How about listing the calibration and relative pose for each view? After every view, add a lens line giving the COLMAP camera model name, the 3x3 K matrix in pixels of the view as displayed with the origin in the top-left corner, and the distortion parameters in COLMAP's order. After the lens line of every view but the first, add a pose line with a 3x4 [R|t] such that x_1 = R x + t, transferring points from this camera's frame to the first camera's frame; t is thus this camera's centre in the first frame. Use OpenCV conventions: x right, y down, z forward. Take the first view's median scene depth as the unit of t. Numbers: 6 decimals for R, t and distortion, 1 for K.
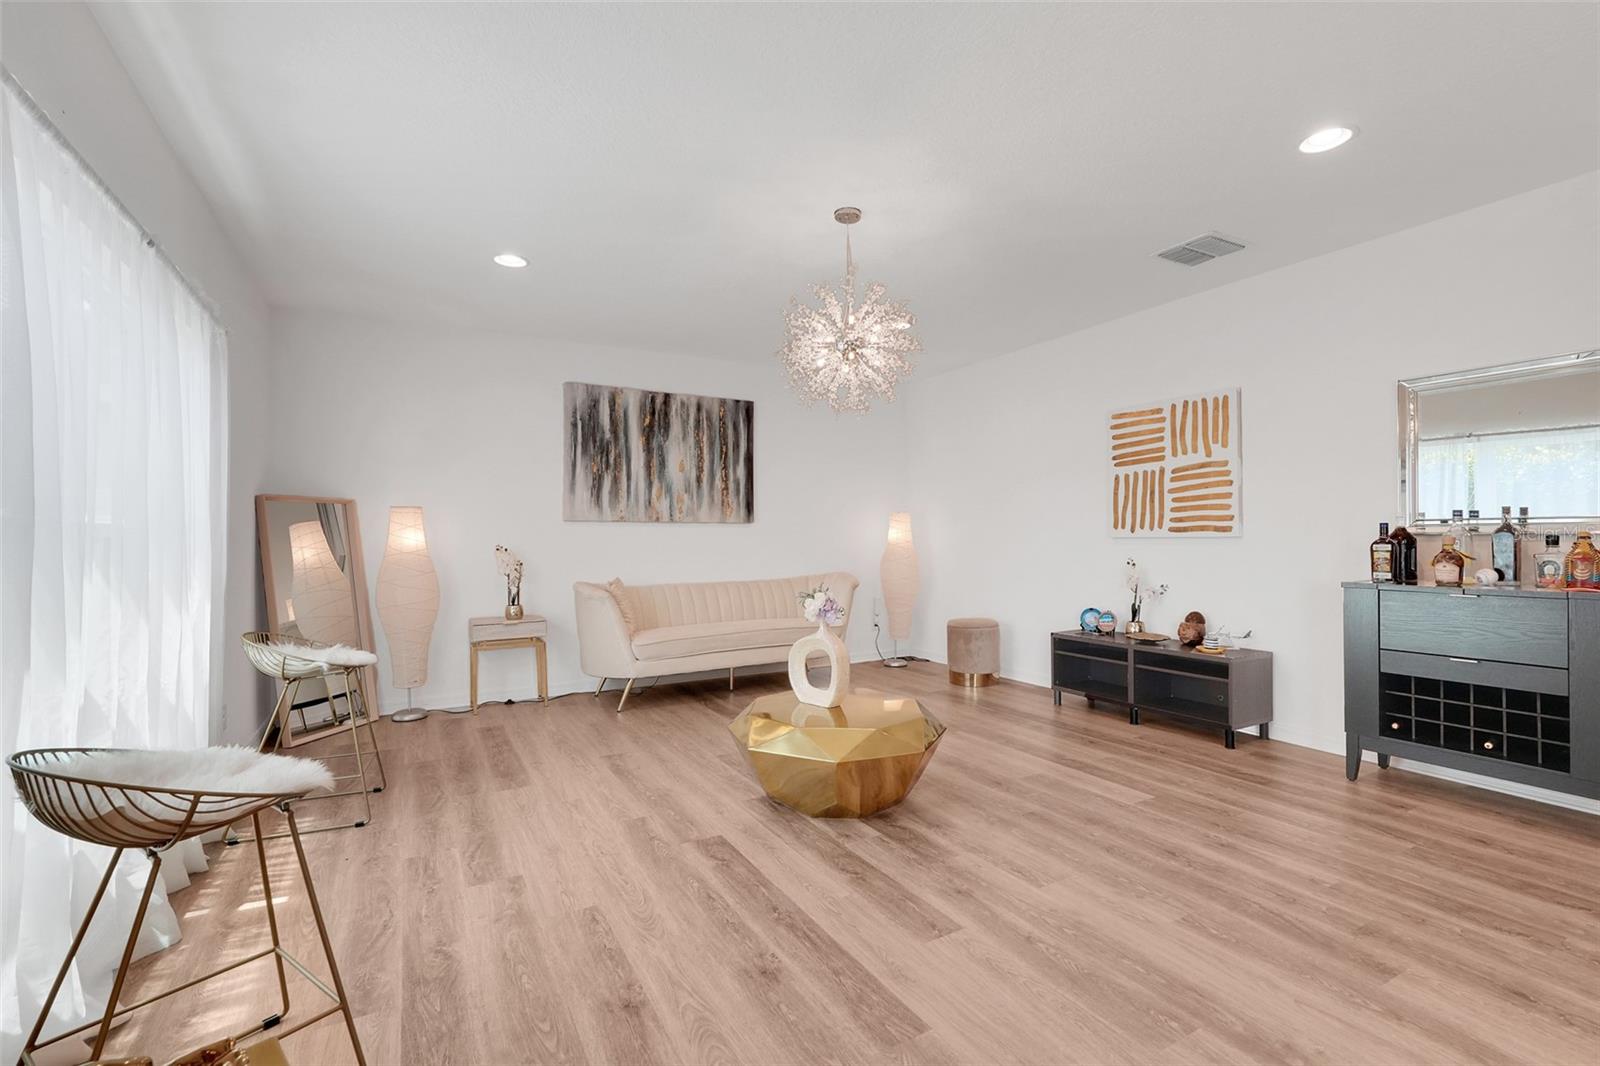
lens RADIAL K [[708.4, 0, 801.7], [0, 708.4, 535.6], [0, 0, 1]] dist [-0.006113, 0.001000]
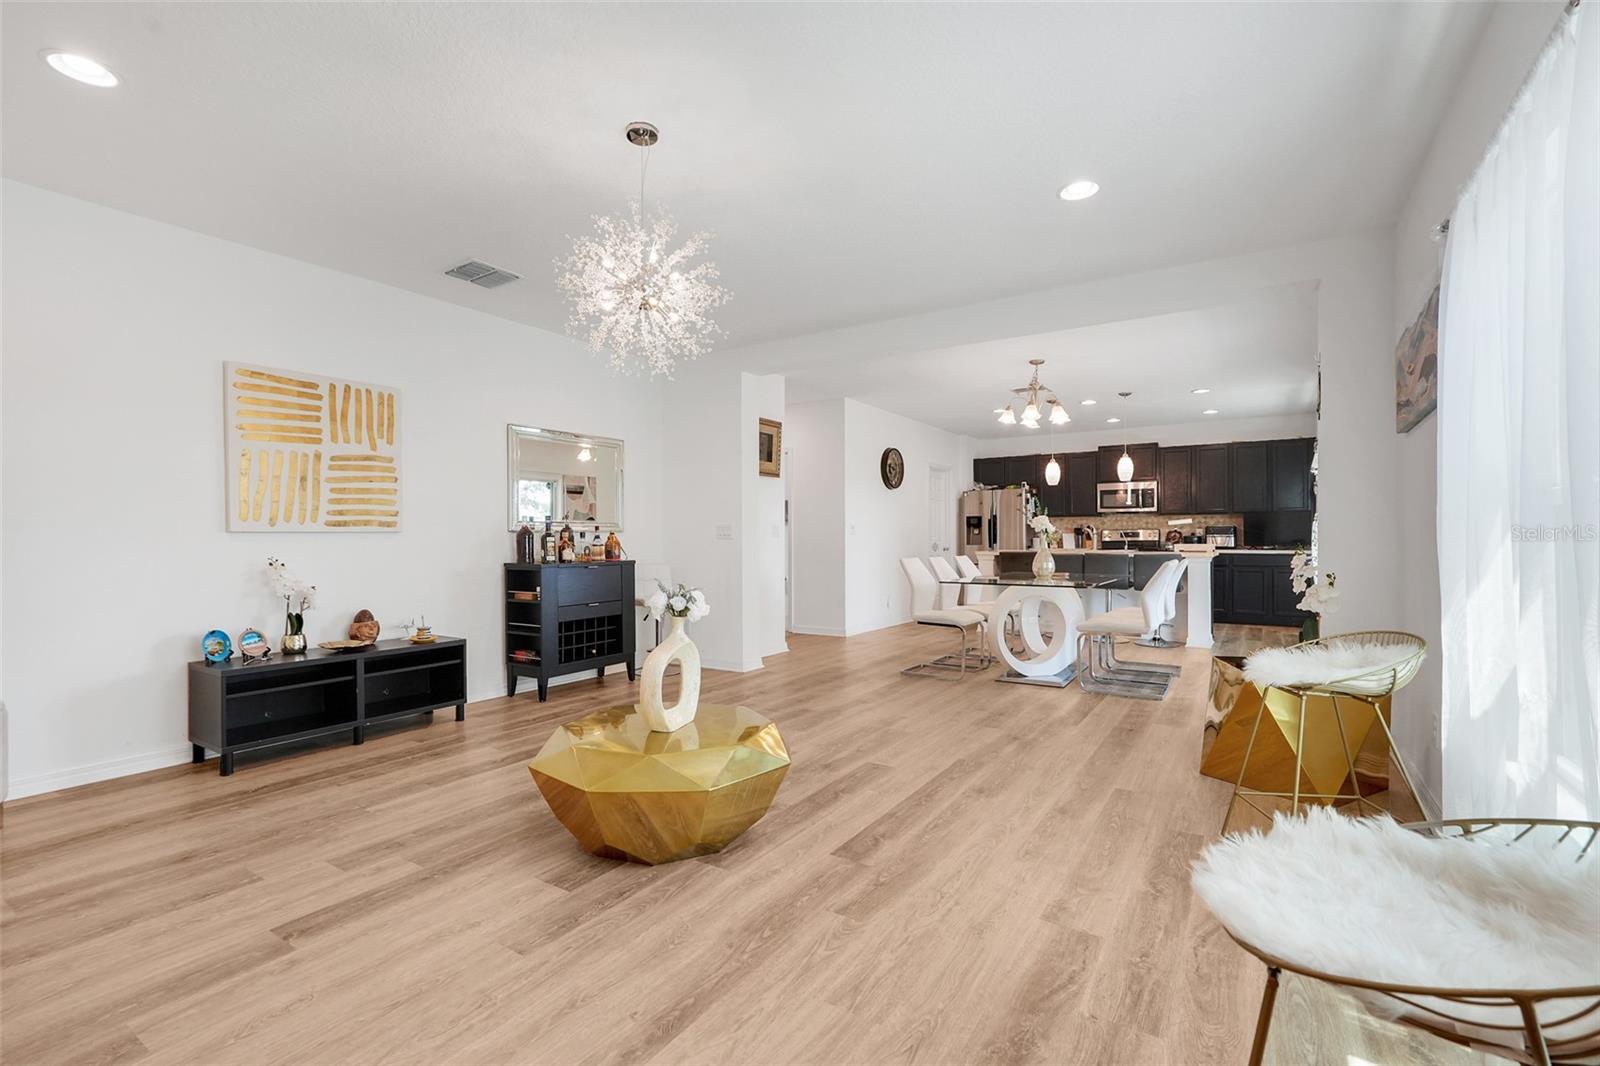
lens RADIAL K [[708.4, 0, 805.4], [0, 708.4, 540.5], [0, 0, 1]] dist [-0.006113, 0.001000]
pose [[-0.467695, 0.005332, 0.883874, -0.543556], [0.005629, 0.999979, -0.003053, 0.019161], [-0.883872, 0.003548, -0.467715, 0.882654]]
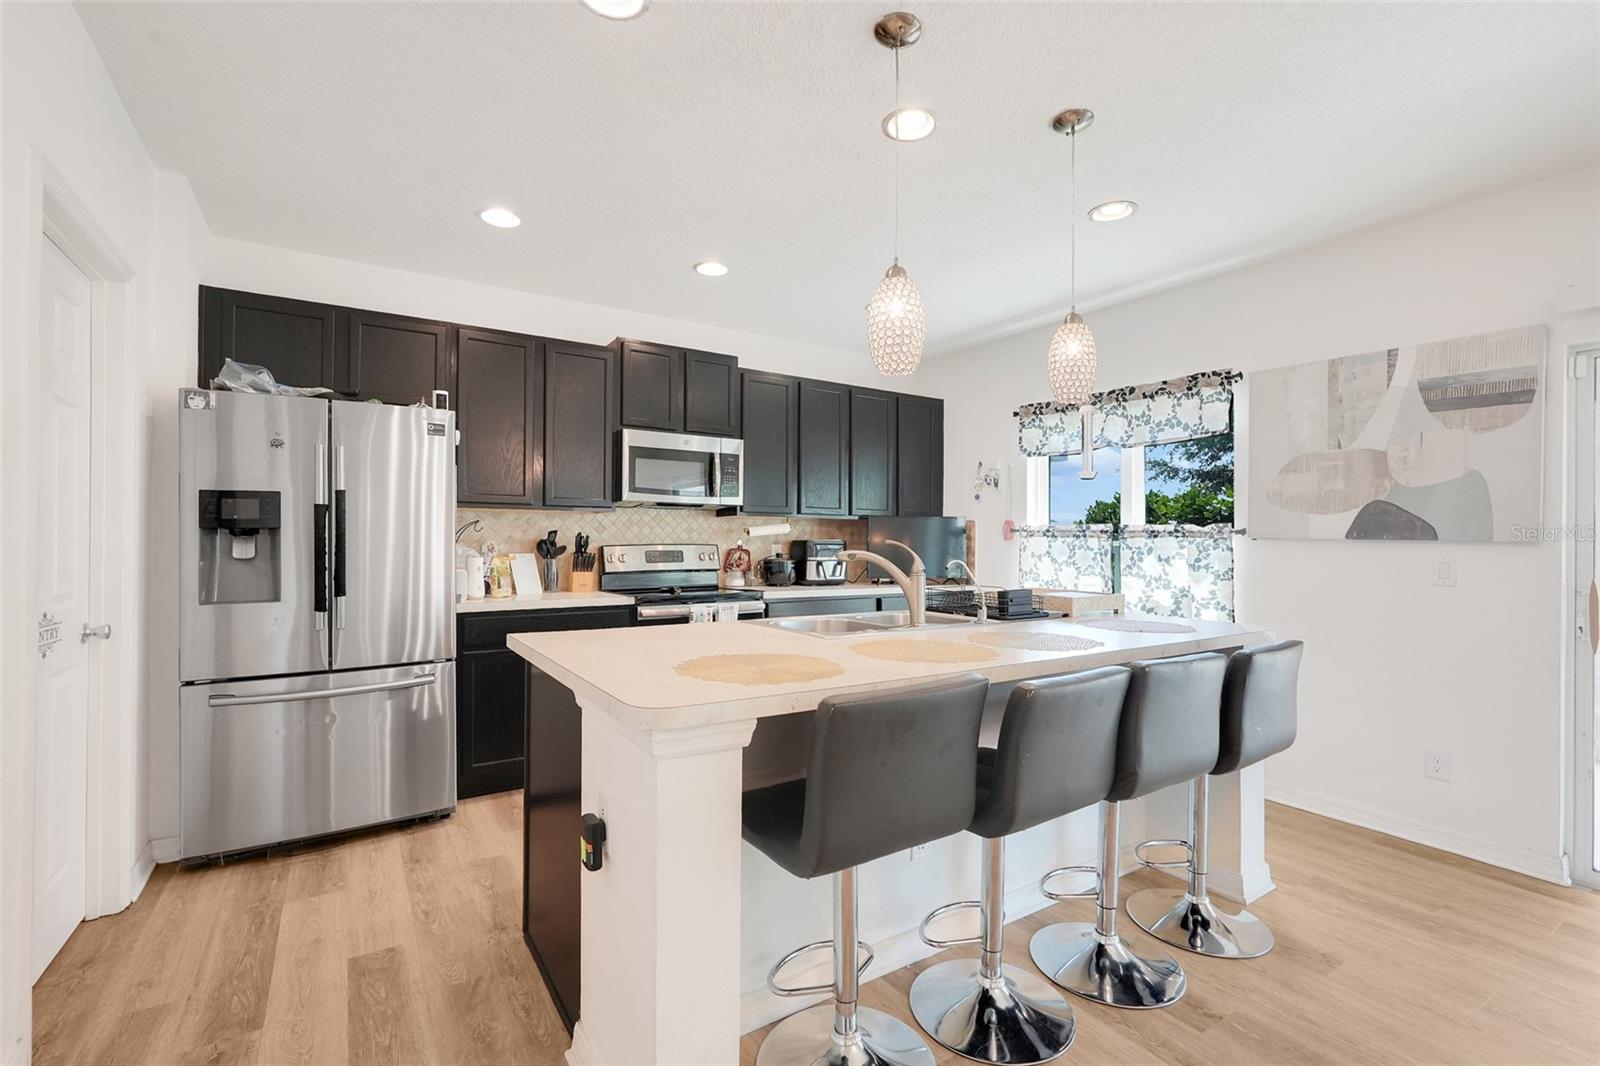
lens RADIAL K [[708.4, 0, 800.2], [0, 708.4, 531.7], [0, 0, 1]] dist [-0.006113, 0.001000]
pose [[-0.997861, -0.001427, -0.065349, 0.846148], [-0.000700, 0.999938, -0.011147, -0.024216], [0.065360, -0.011078, -0.997800, -0.090068]]
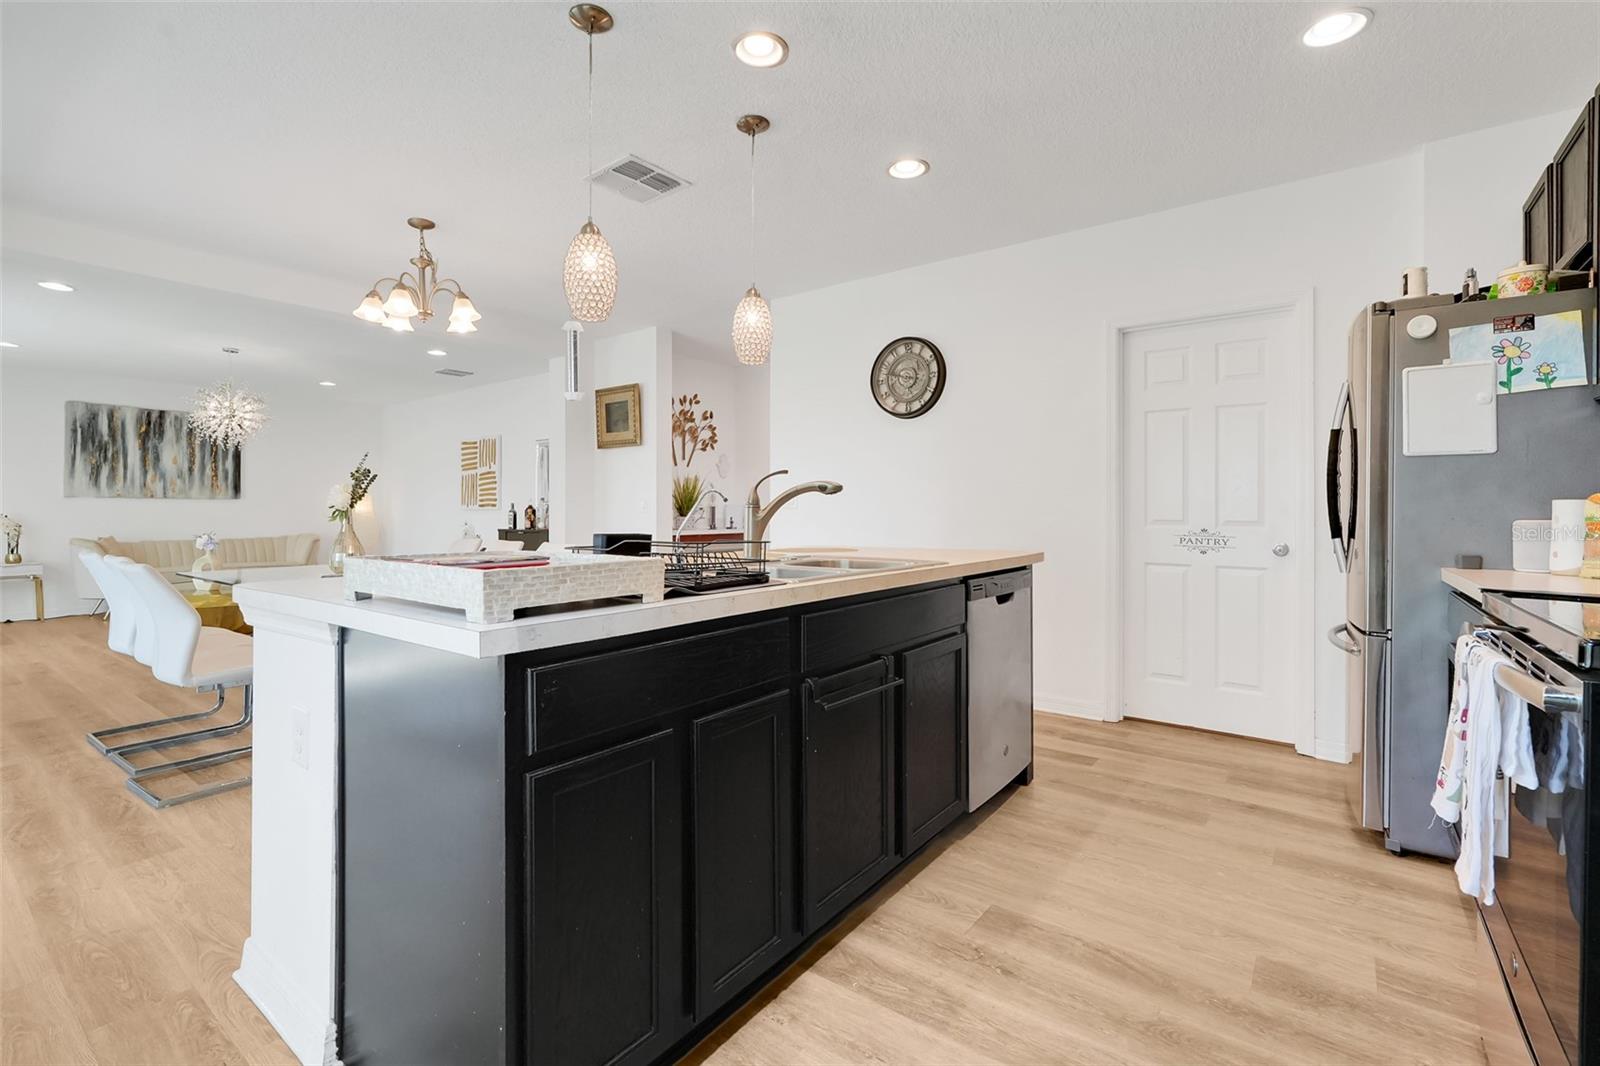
lens RADIAL K [[708.4, 0, 808.8], [0, 708.4, 502.0], [0, 0, 1]] dist [-0.006113, 0.001000]
pose [[0.911829, 0.008978, 0.410473, 0.547974], [-0.003834, 0.999903, -0.013354, 0.003960], [-0.410553, 0.010603, 0.911775, -1.112004]]
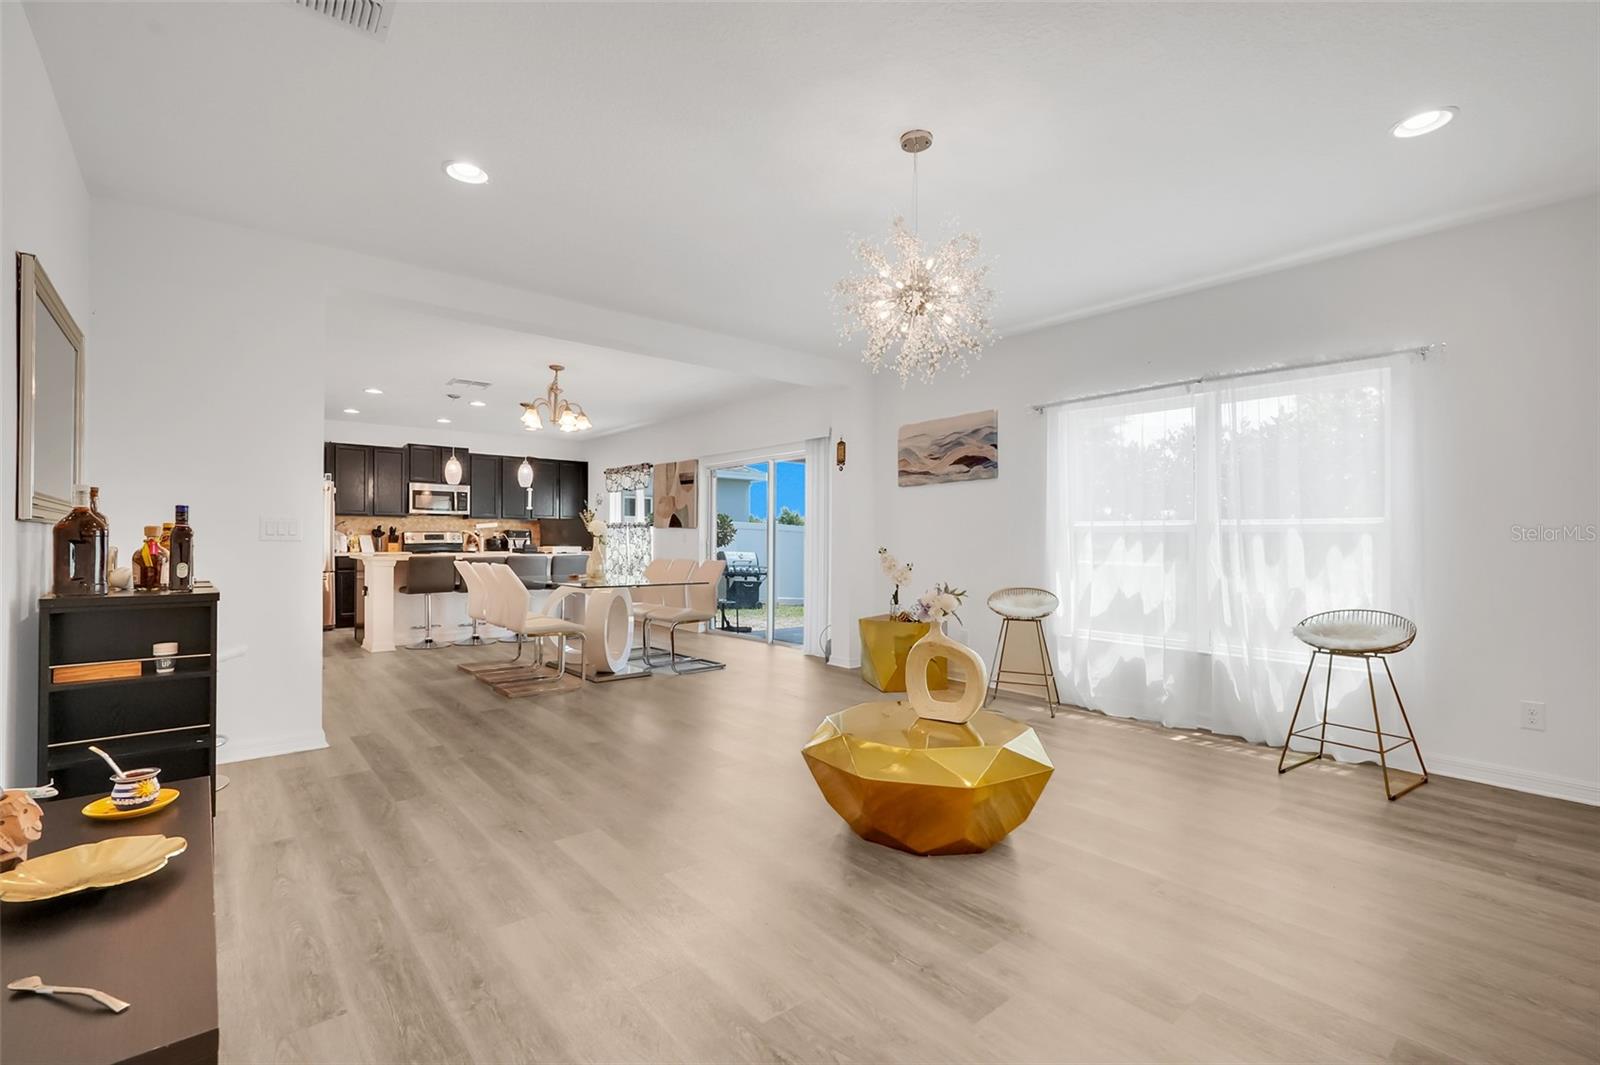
lens RADIAL K [[708.4, 0, 789.6], [0, 708.4, 538.8], [0, 0, 1]] dist [-0.006113, 0.001000]
pose [[-0.984888, 0.002900, -0.173167, 0.255102], [0.003101, 0.999995, -0.000887, 0.010320], [0.173163, -0.001411, -0.984892, 1.294356]]
